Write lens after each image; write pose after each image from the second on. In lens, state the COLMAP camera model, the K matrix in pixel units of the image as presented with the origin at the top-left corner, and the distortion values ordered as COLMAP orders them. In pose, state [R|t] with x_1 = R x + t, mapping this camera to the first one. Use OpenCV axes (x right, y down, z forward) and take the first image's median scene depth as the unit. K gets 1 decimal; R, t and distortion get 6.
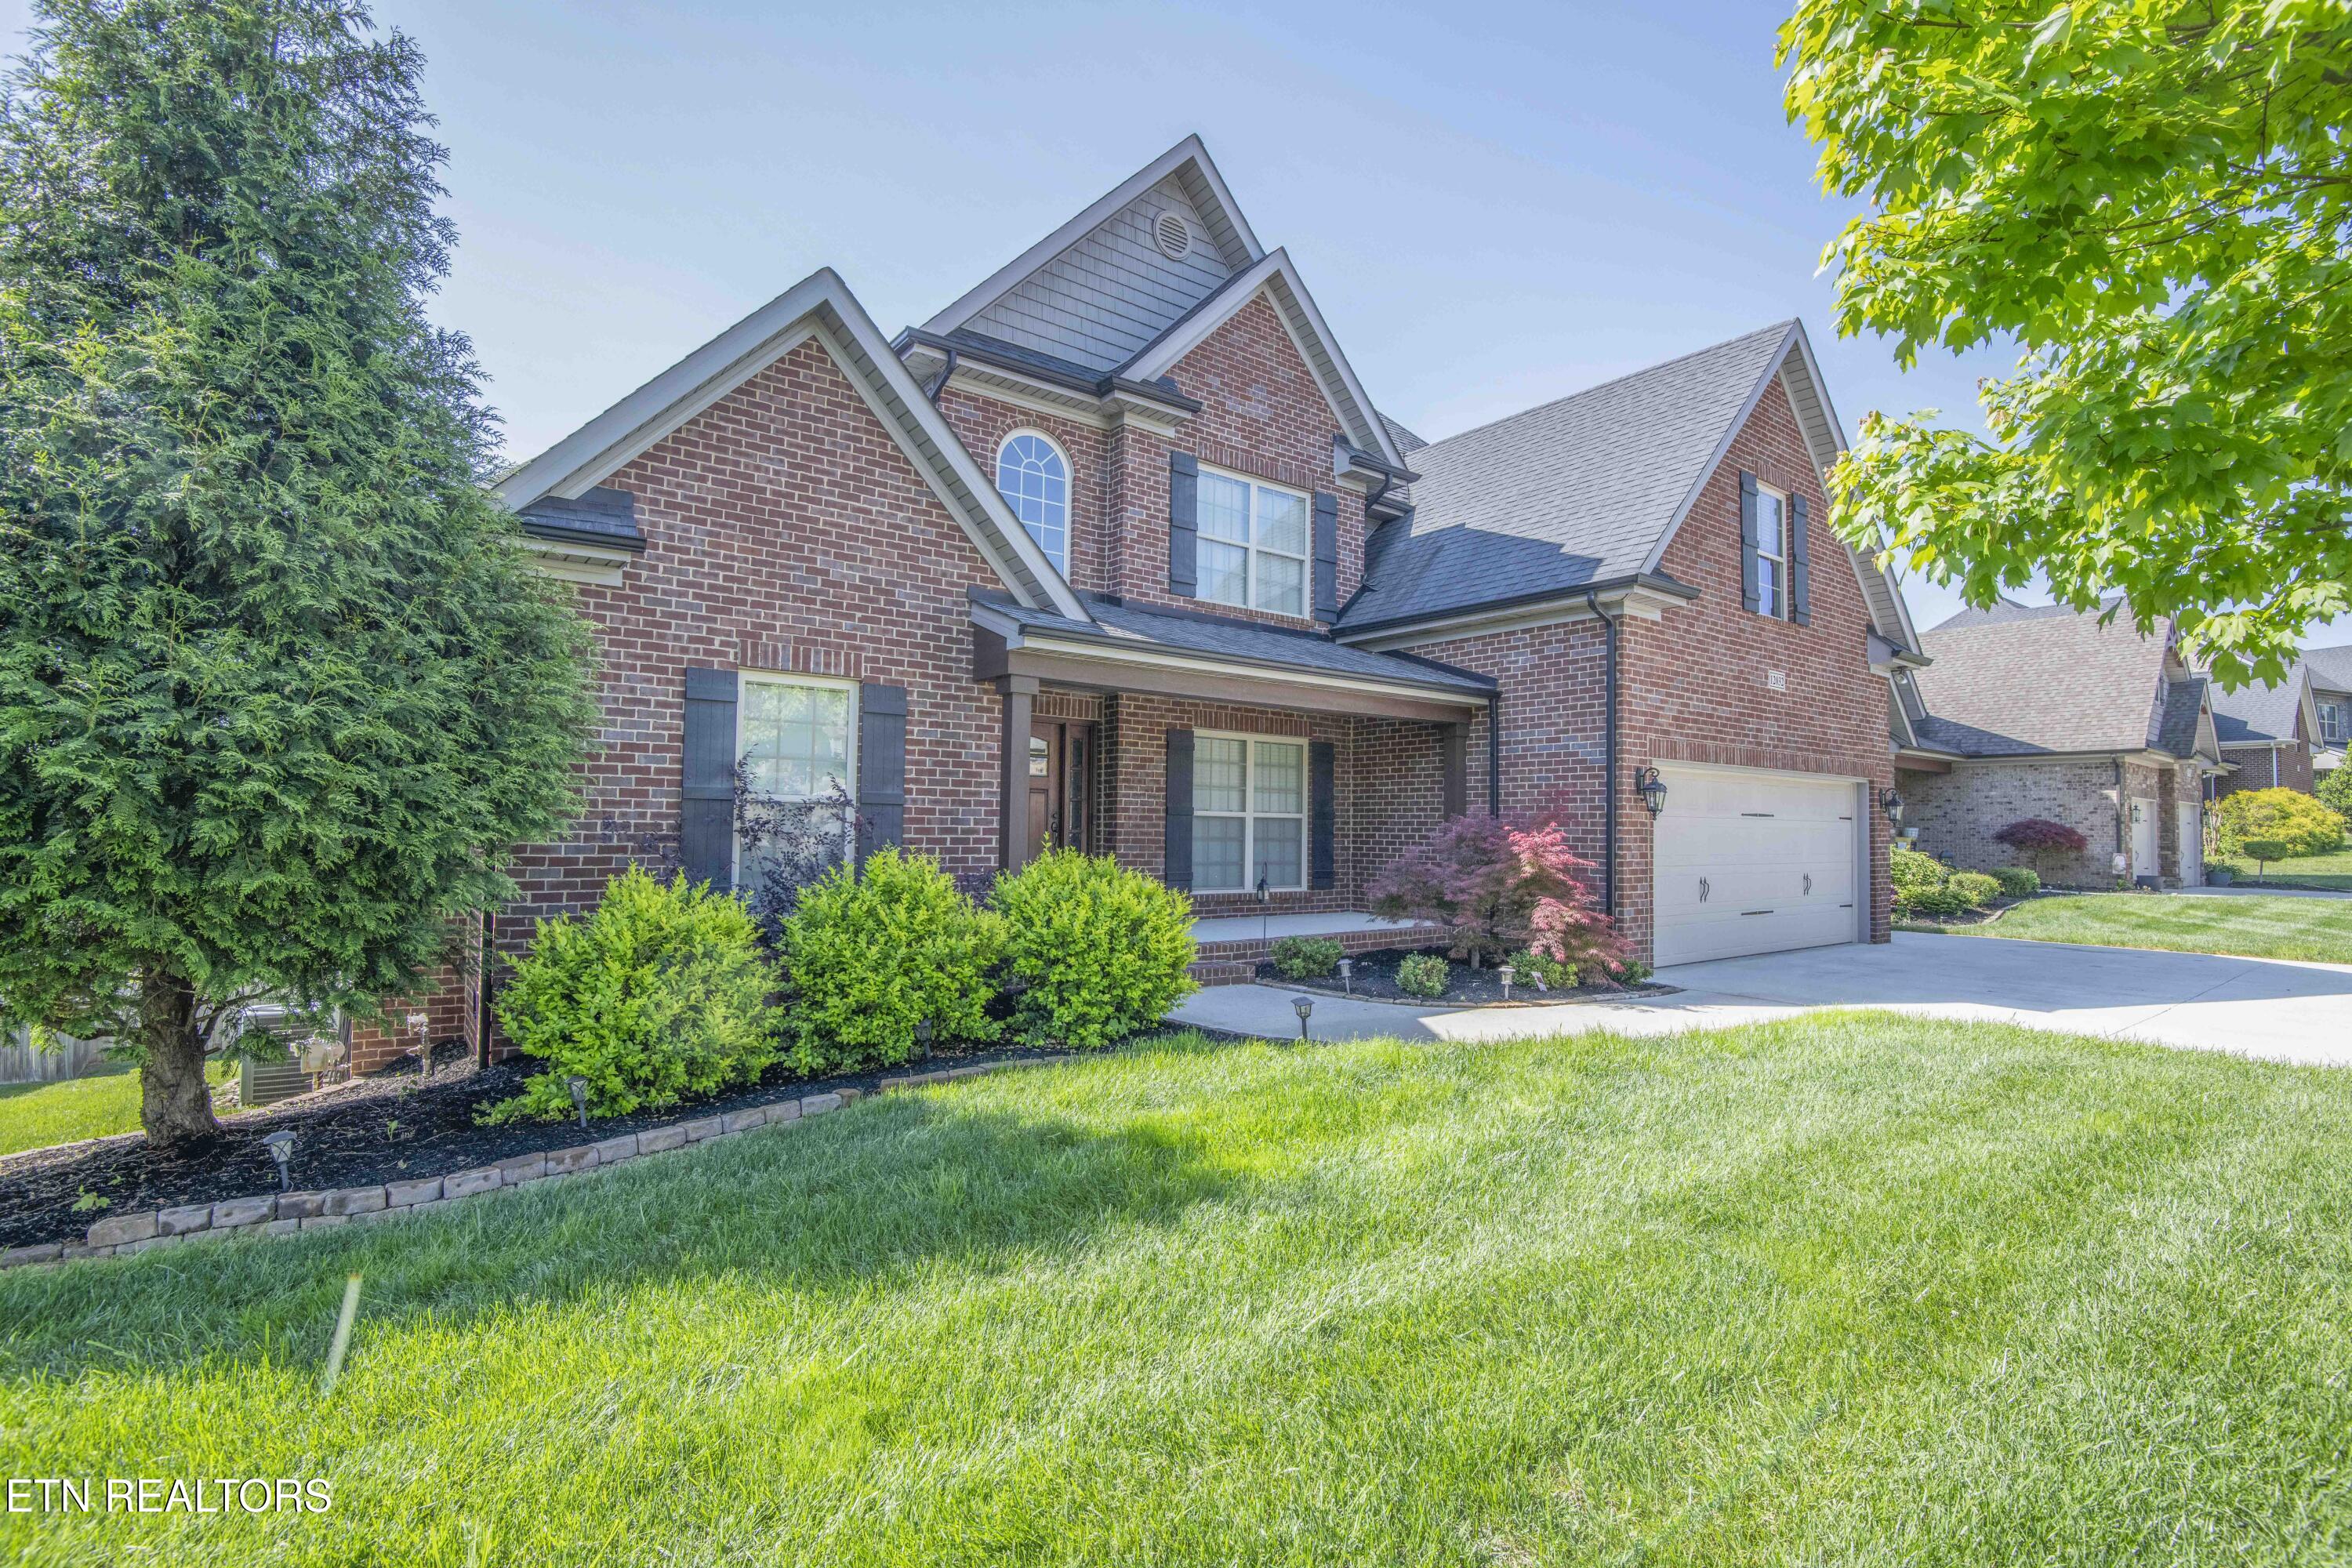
lens RADIAL K [[1084.7, 0, 1173.5], [0, 1084.7, 783.7], [0, 0, 1]] dist [-0.046389, -0.001094]
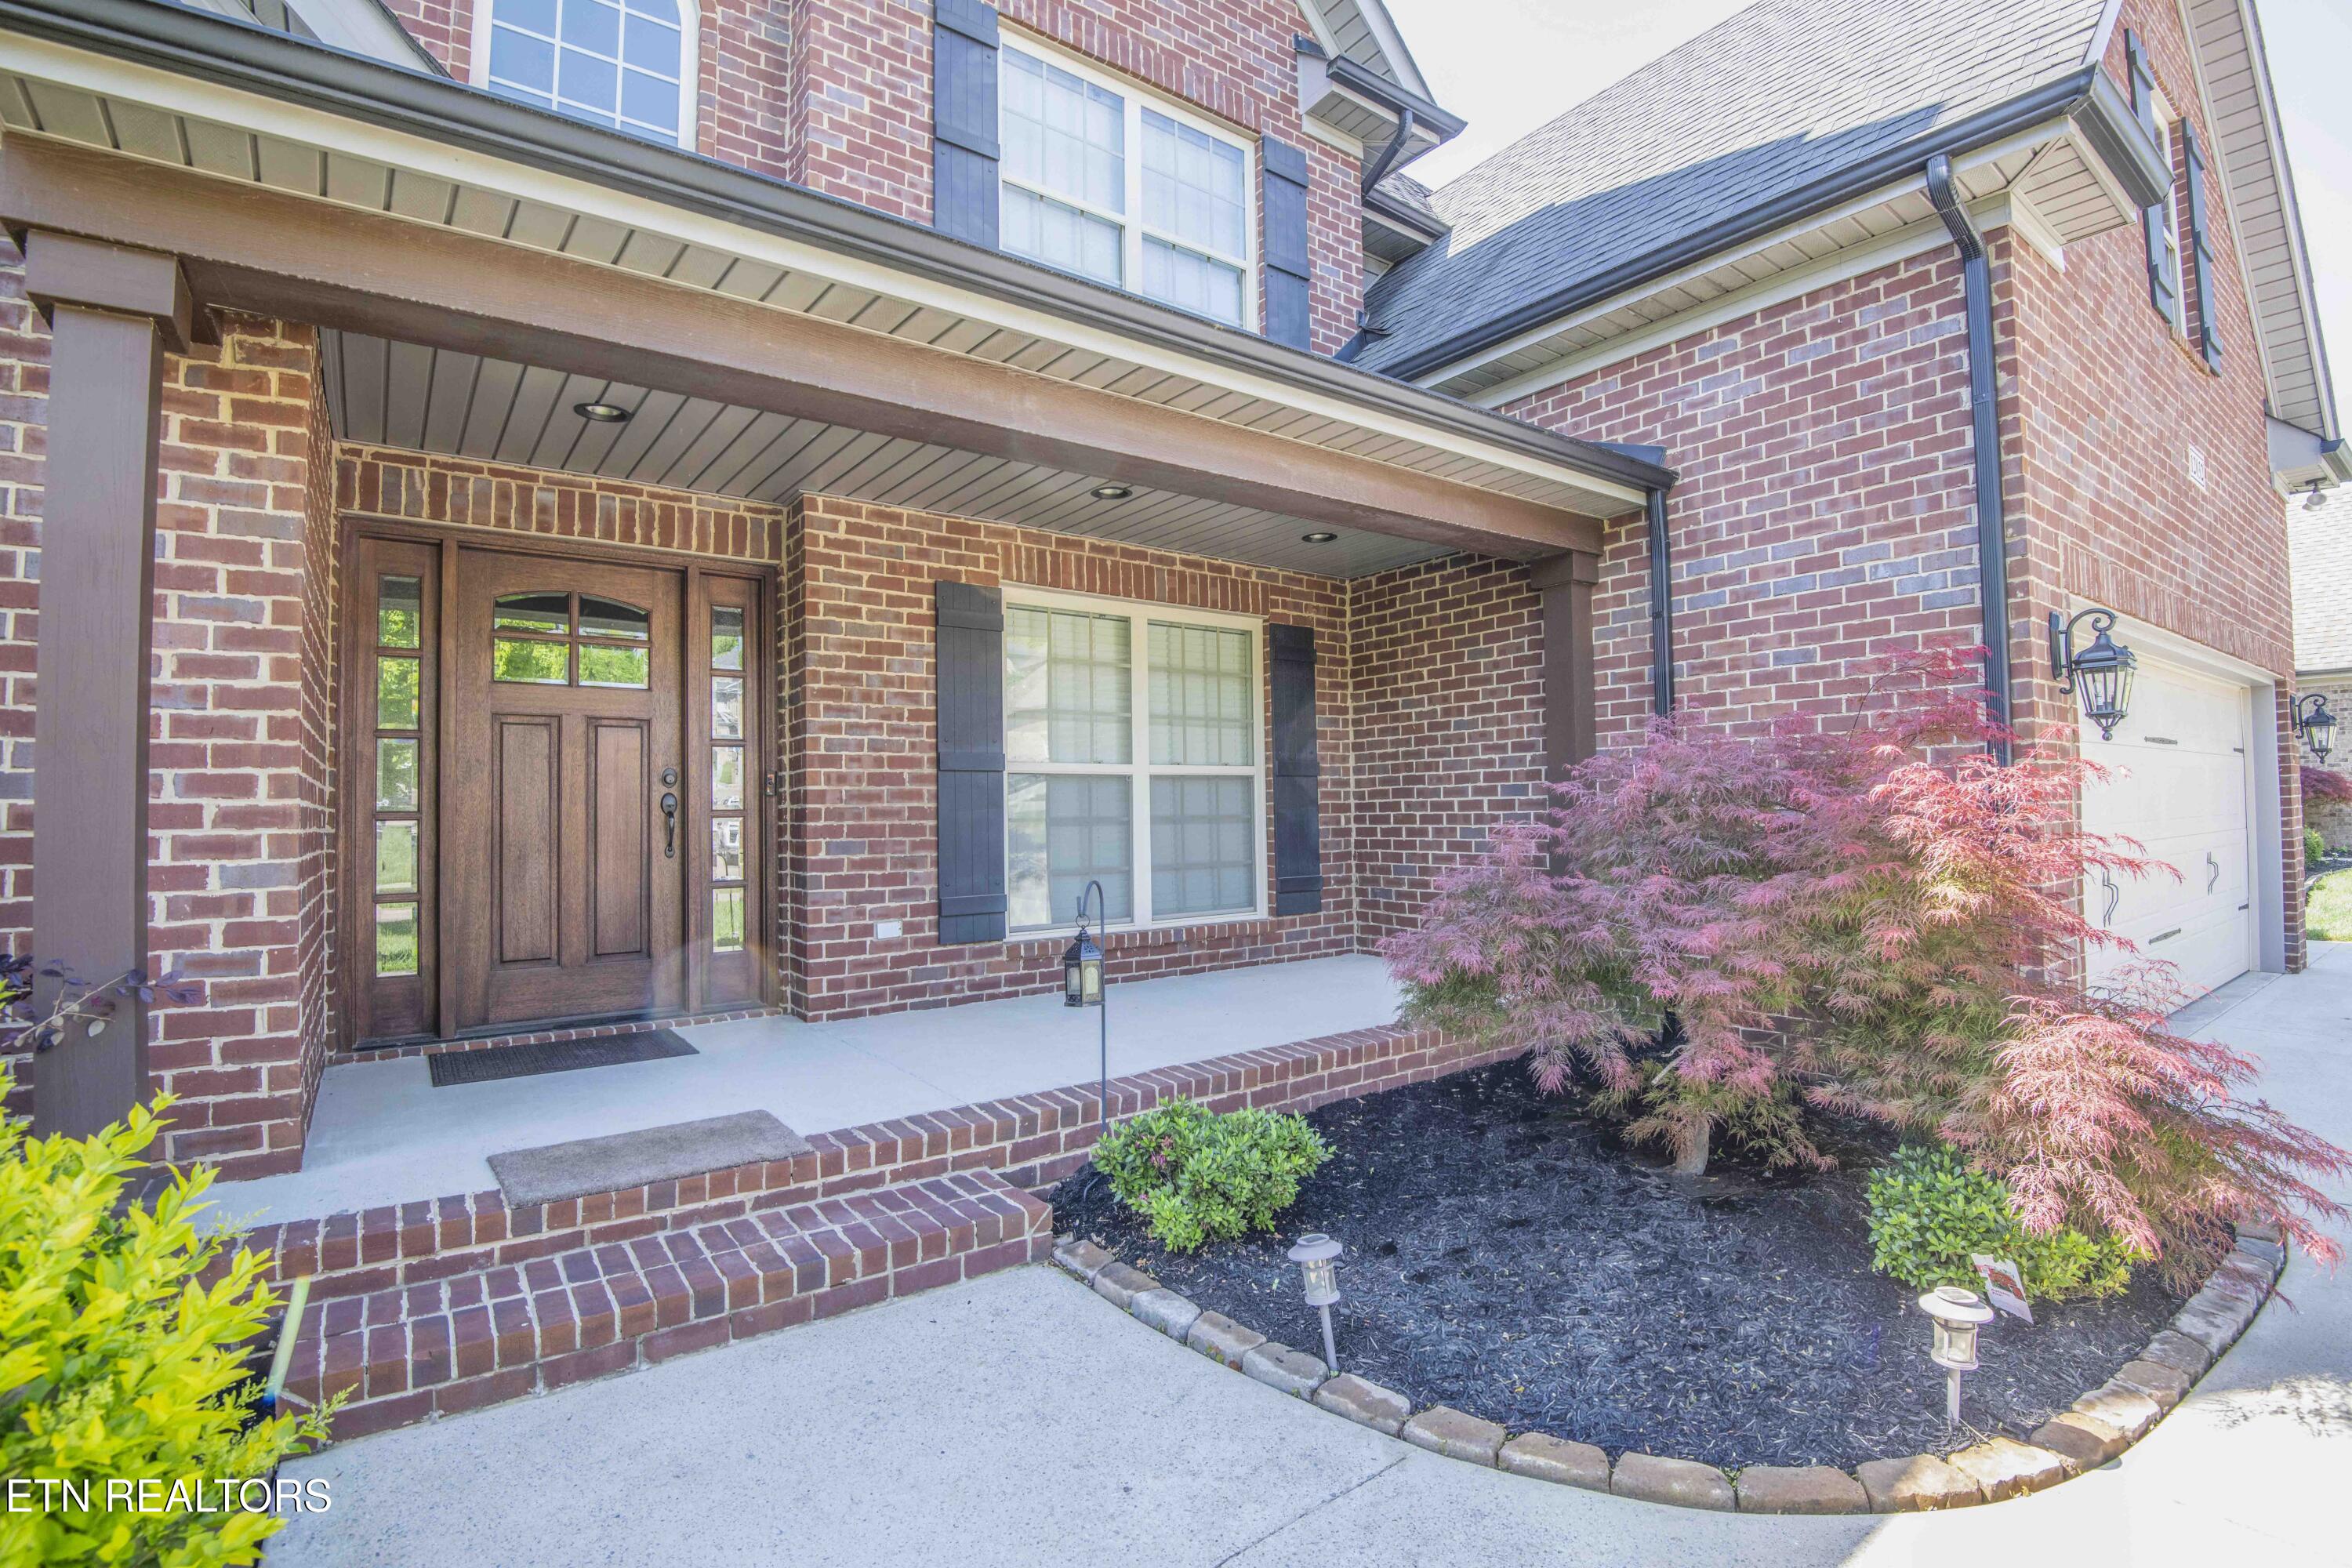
lens RADIAL K [[1084.7, 0, 1183.0], [0, 1084.7, 790.0], [0, 0, 1]] dist [-0.046389, -0.001094]
pose [[0.999519, -0.030677, -0.004493, 0.094603], [0.030765, 0.999305, 0.021045, 0.029282], [0.003845, -0.021173, 0.999768, 0.534386]]
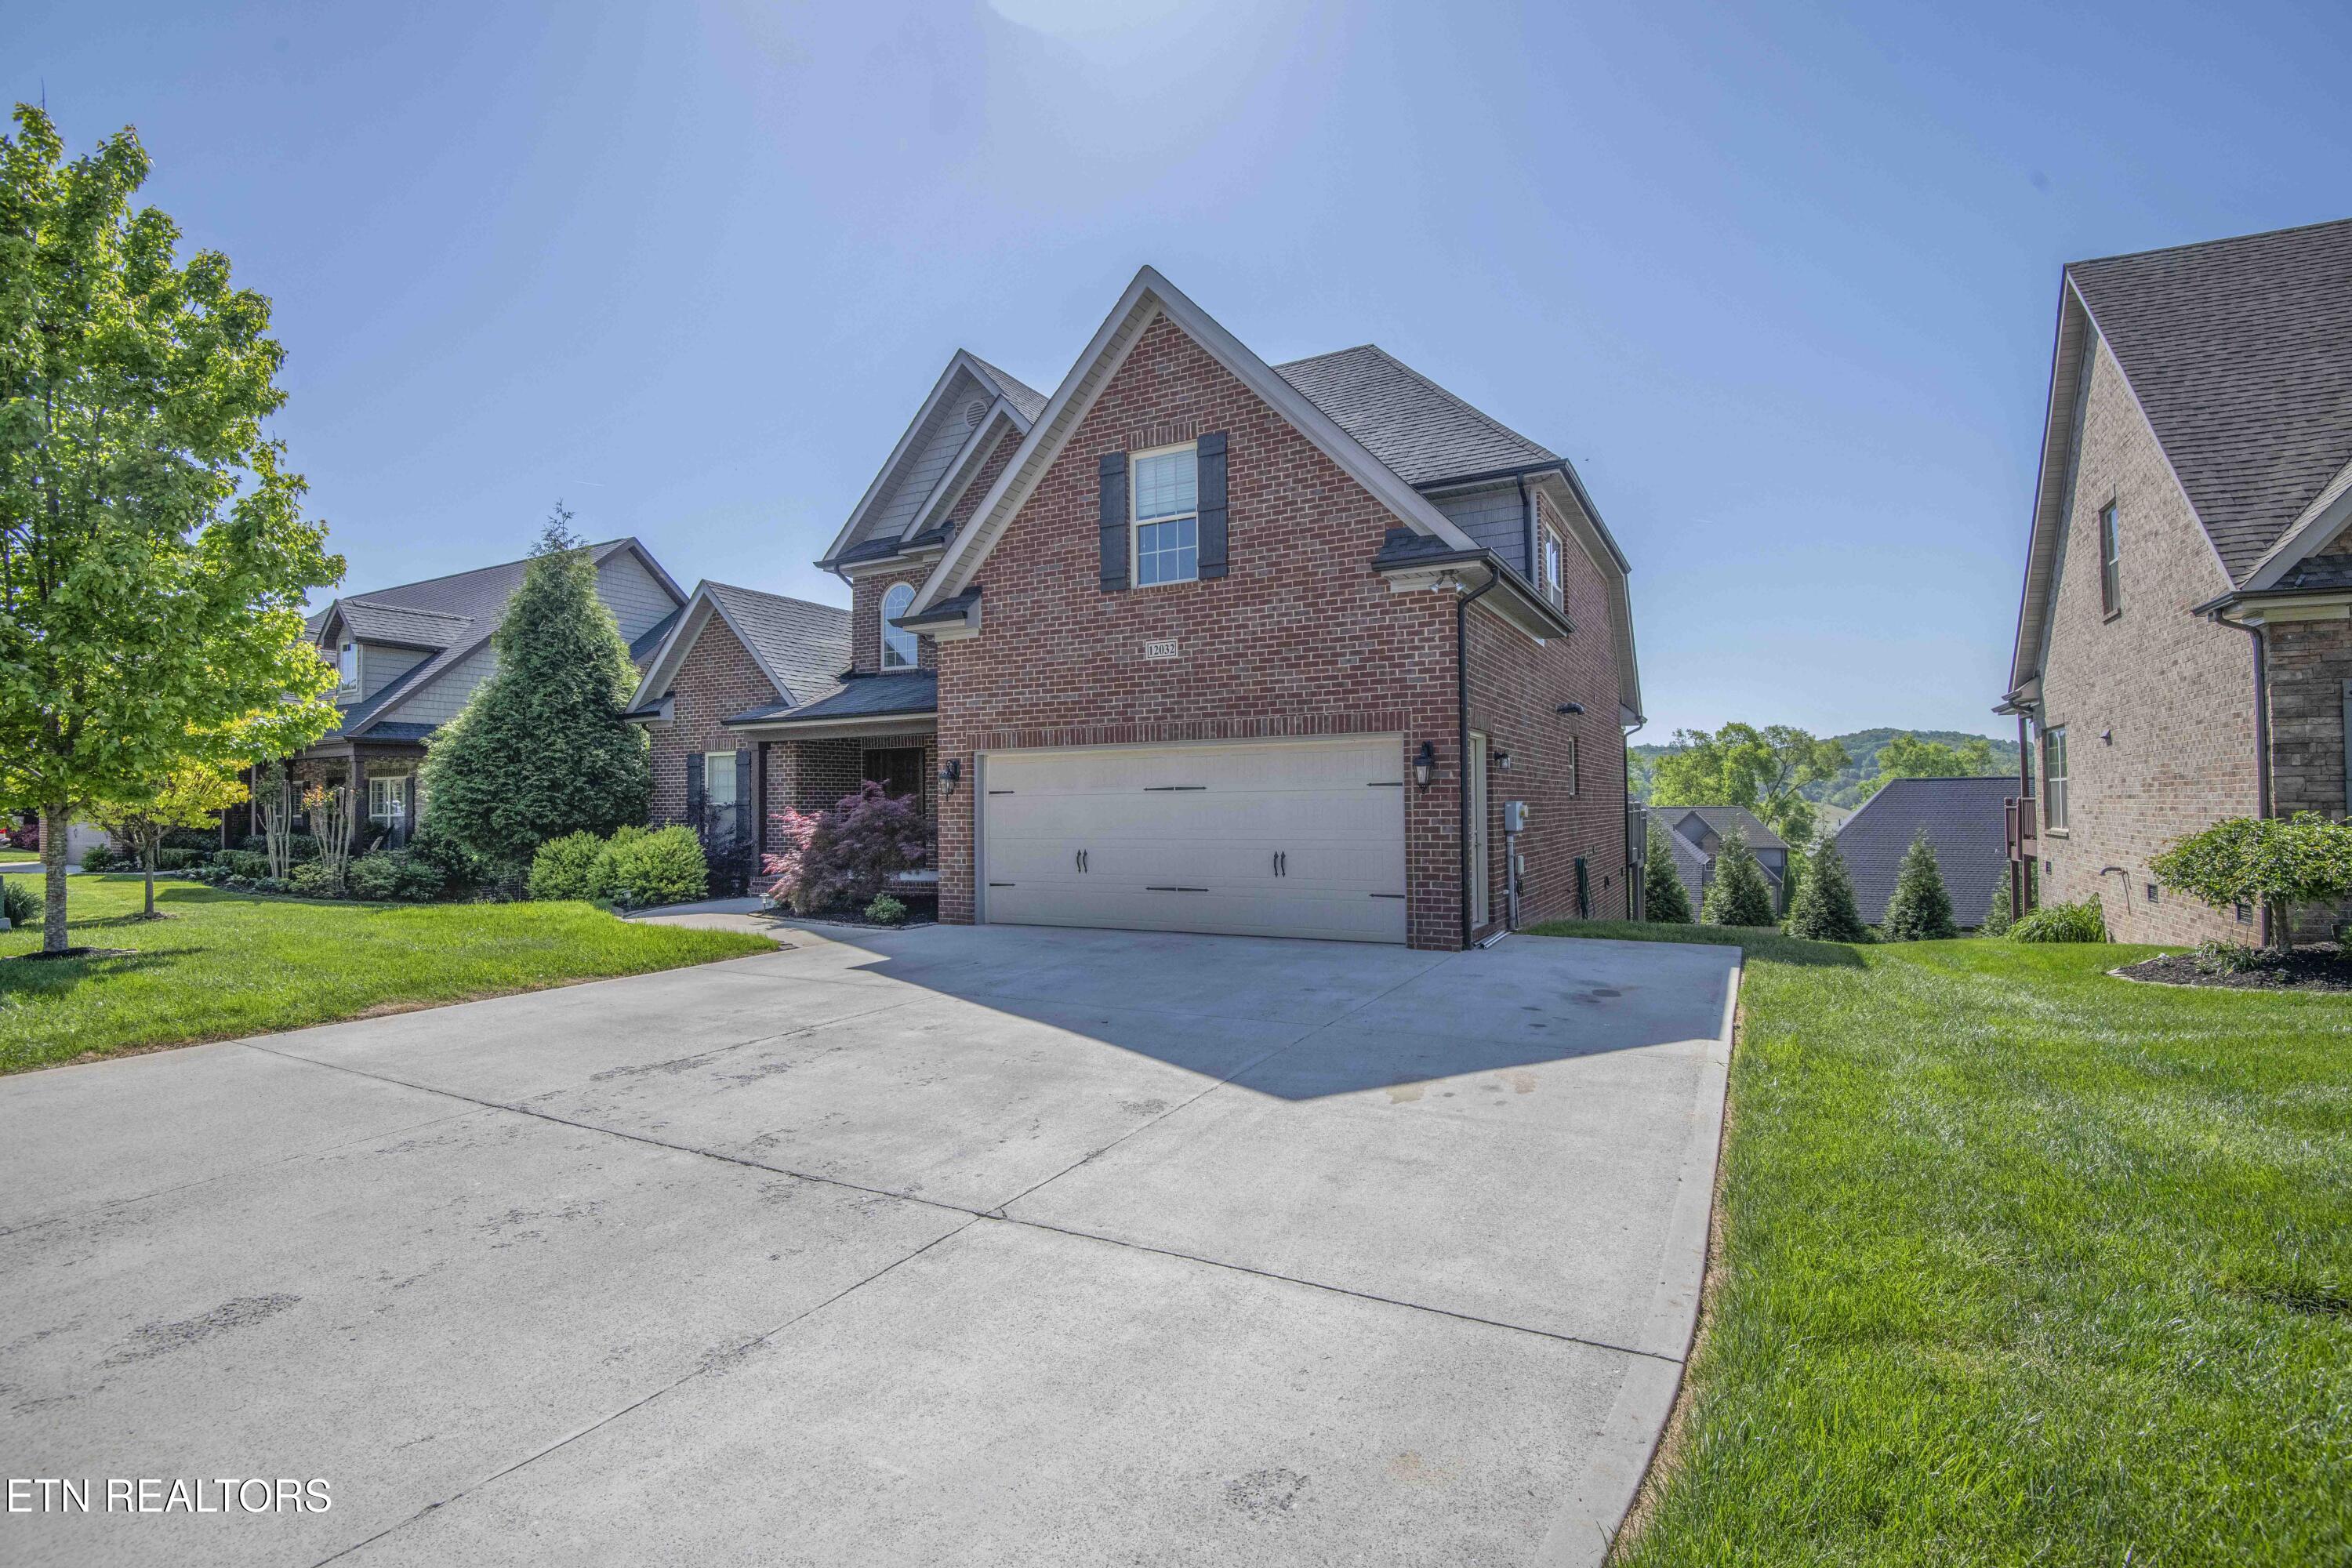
lens RADIAL K [[1084.7, 0, 1191.9], [0, 1084.7, 776.0], [0, 0, 1]] dist [-0.046389, -0.001094]
pose [[0.431744, -0.043376, -0.900953, 1.499555], [0.055033, 0.998249, -0.021687, 0.041369], [0.900316, -0.040219, 0.433375, 0.615187]]
